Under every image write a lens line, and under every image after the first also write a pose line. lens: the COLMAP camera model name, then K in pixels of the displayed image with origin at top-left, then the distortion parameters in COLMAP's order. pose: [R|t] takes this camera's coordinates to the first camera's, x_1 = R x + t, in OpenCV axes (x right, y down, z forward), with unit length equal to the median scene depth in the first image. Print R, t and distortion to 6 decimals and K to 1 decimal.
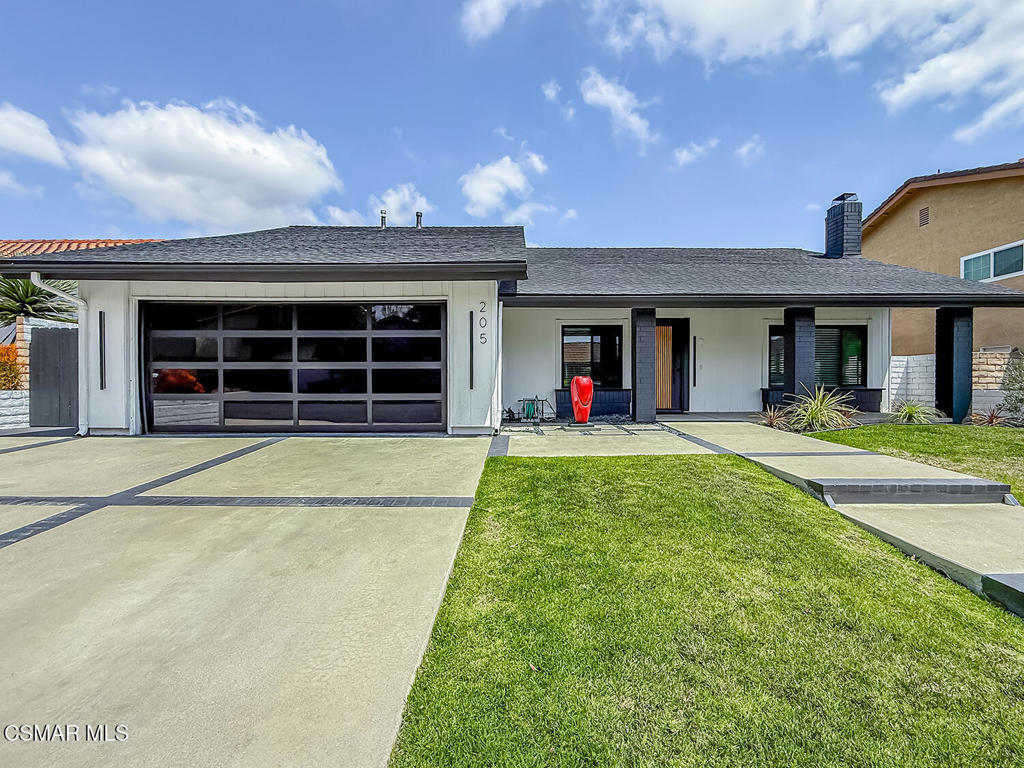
lens RADIAL K [[418.7, 0, 538.8], [0, 418.7, 388.9], [0, 0, 1]] dist [-0.001522, -0.000017]
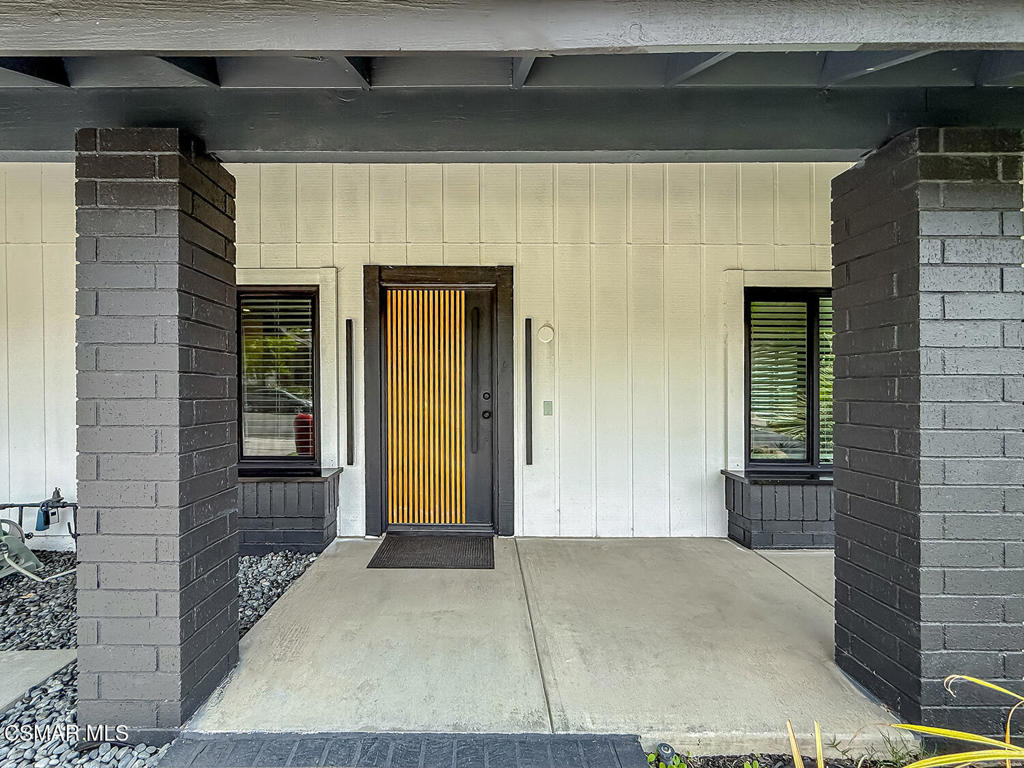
lens RADIAL K [[415.7, 0, 495.4], [0, 415.7, 387.8], [0, 0, 1]] dist [0.000396, 0.000199]
pose [[0.999926, 0.001932, 0.012027, 0.343741], [-0.001766, 0.999904, -0.013770, -0.064784], [-0.012053, 0.013748, 0.999833, 0.664820]]
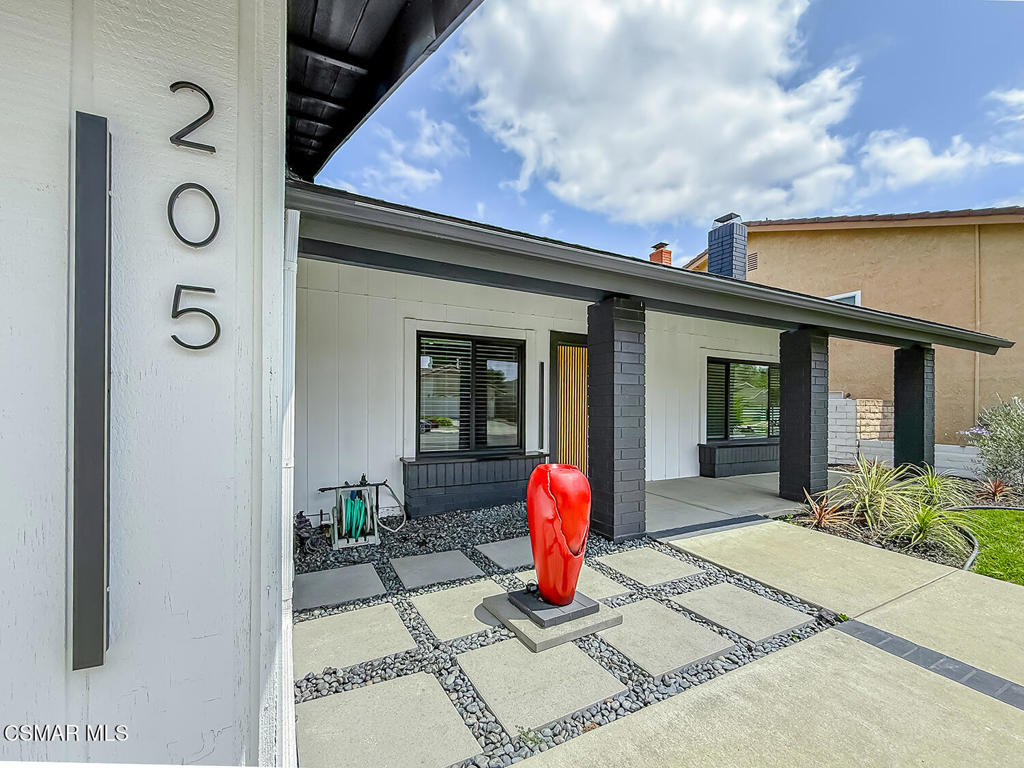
lens RADIAL K [[406.0, 0, 518.6], [0, 406.0, 405.4], [0, 0, 1]] dist [-0.002204, -0.000136]
pose [[0.890866, 0.008068, 0.454194, -0.060412], [0.000851, 0.999811, -0.019429, -0.054798], [-0.454265, 0.017695, 0.890691, 0.524929]]
